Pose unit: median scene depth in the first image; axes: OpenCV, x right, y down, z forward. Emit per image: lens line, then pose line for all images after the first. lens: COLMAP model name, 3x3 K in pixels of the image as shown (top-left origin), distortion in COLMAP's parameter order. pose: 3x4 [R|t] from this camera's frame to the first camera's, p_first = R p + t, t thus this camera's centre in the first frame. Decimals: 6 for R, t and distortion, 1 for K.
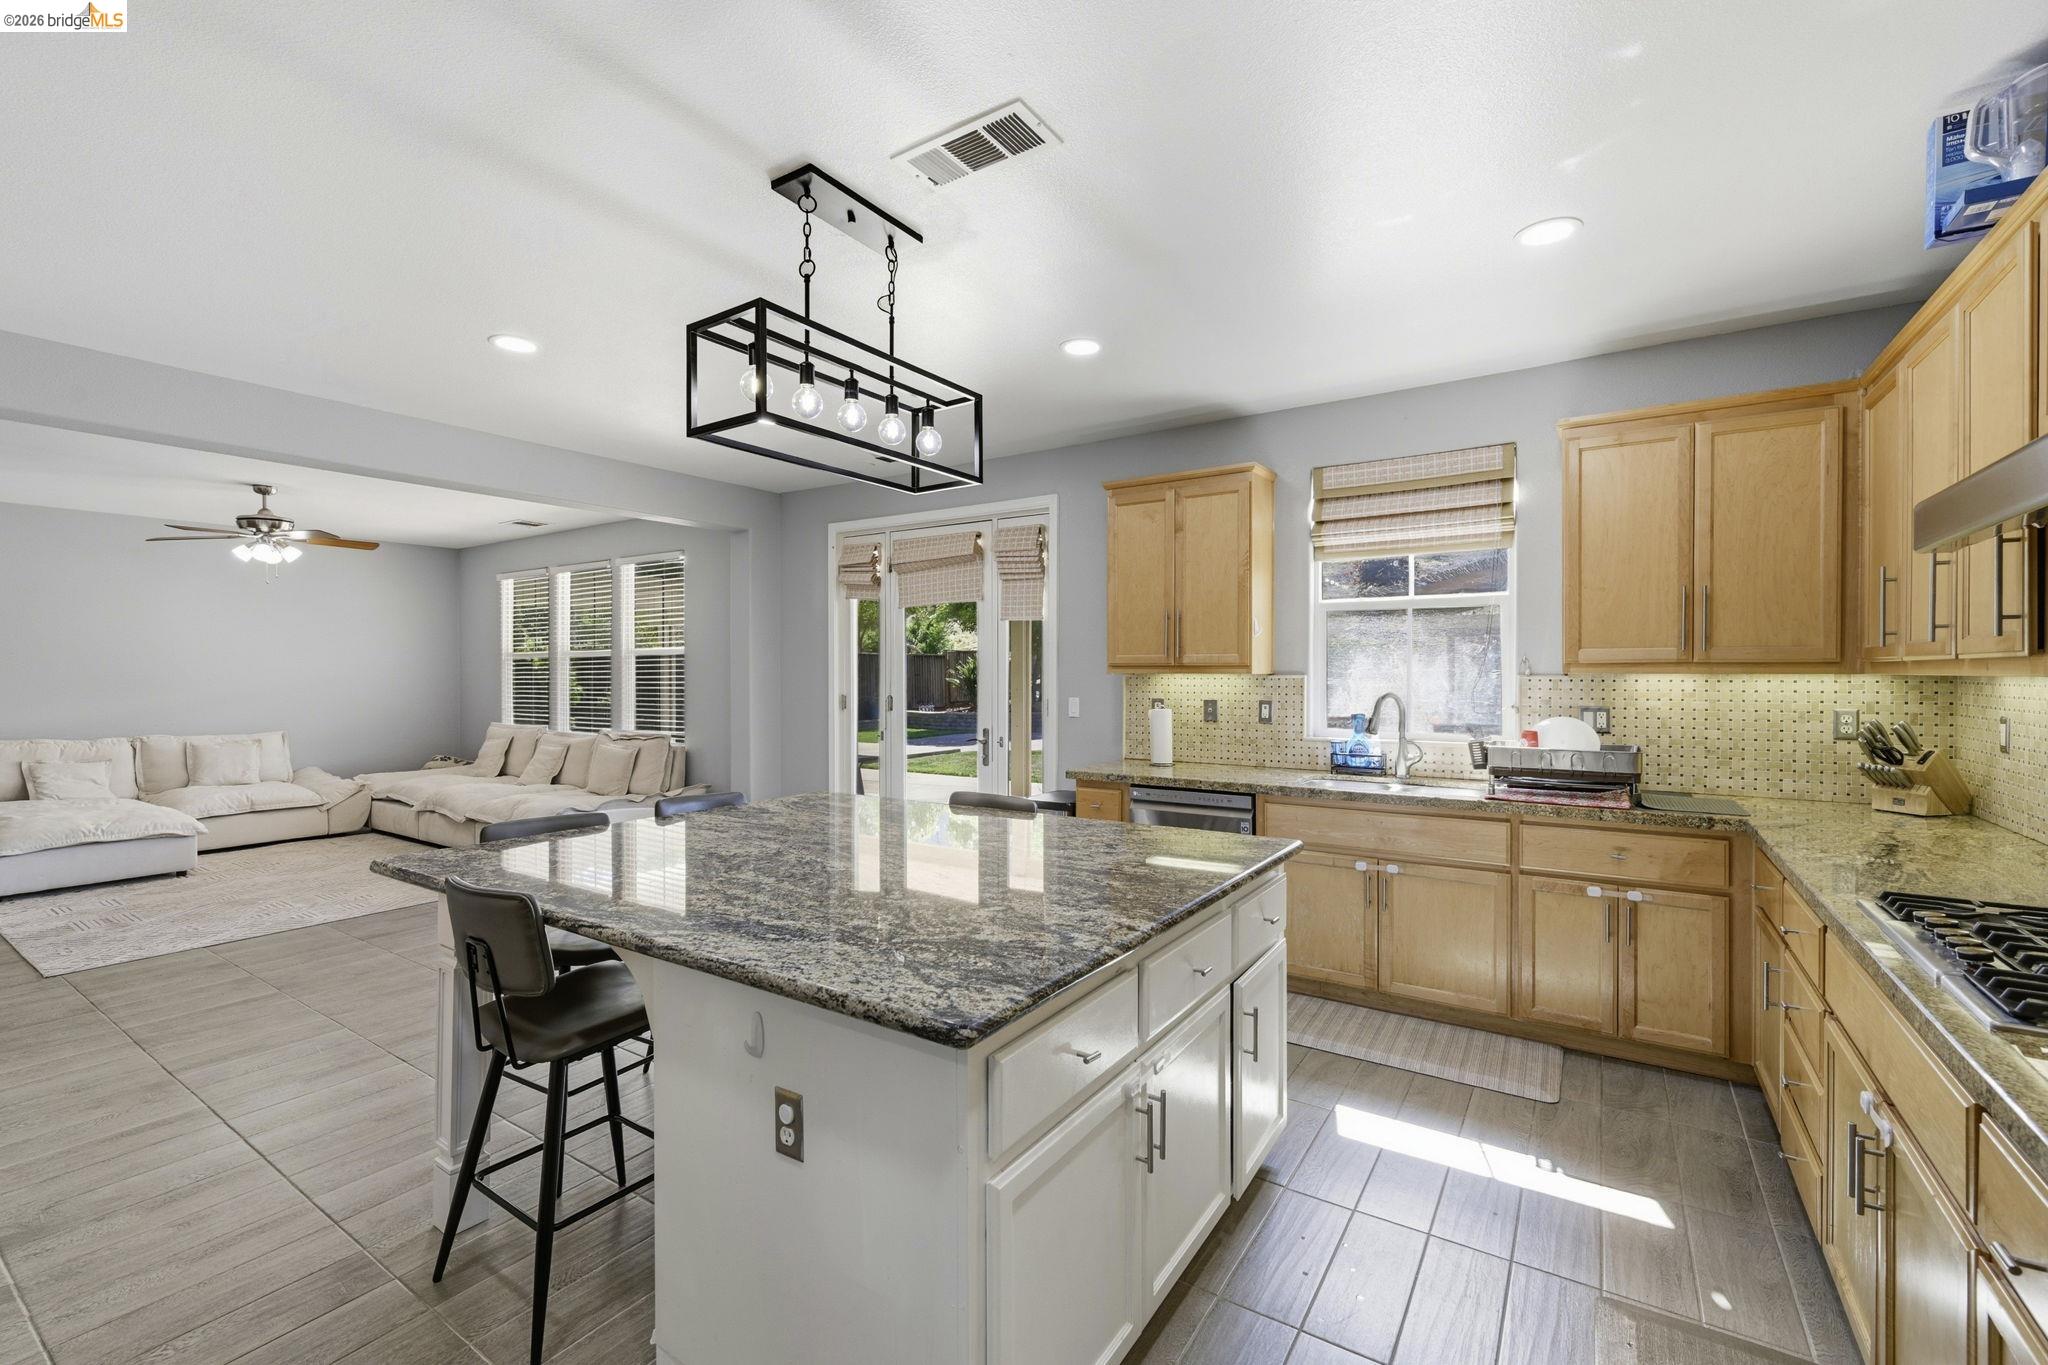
lens RADIAL K [[871.6, 0, 1027.7], [0, 871.6, 682.3], [0, 0, 1]] dist [-0.004127, 0.000733]
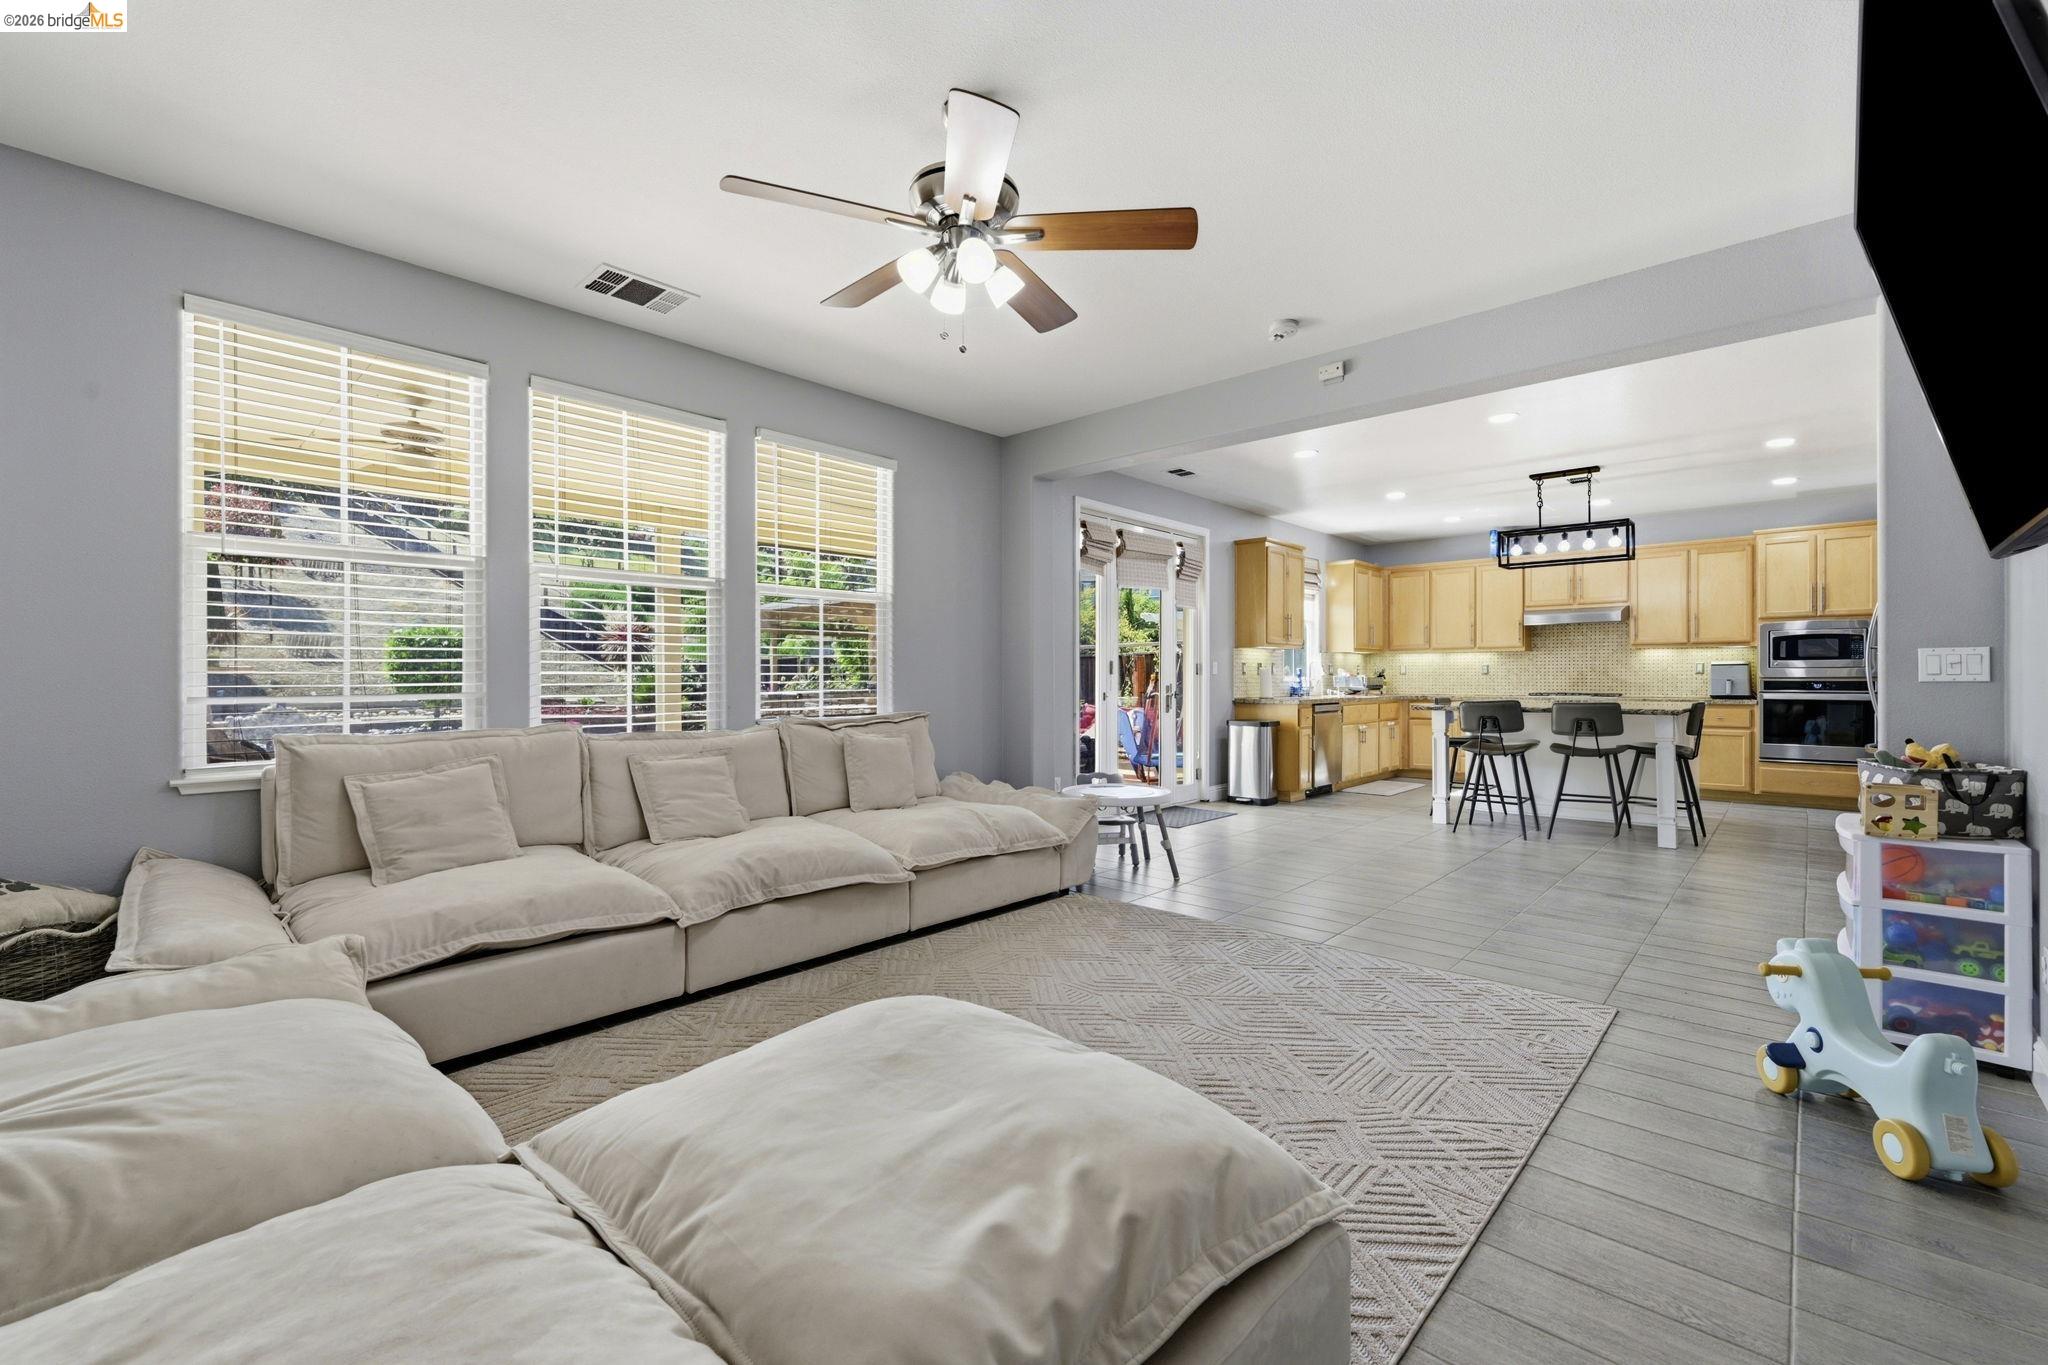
lens RADIAL K [[871.6, 0, 1016.7], [0, 871.6, 683.9], [0, 0, 1]] dist [-0.004127, 0.000733]
pose [[0.158975, -0.005669, 0.987266, -1.844469], [0.010975, 0.999932, 0.003975, 0.055922], [-0.987222, 0.010204, 0.159026, 1.312074]]
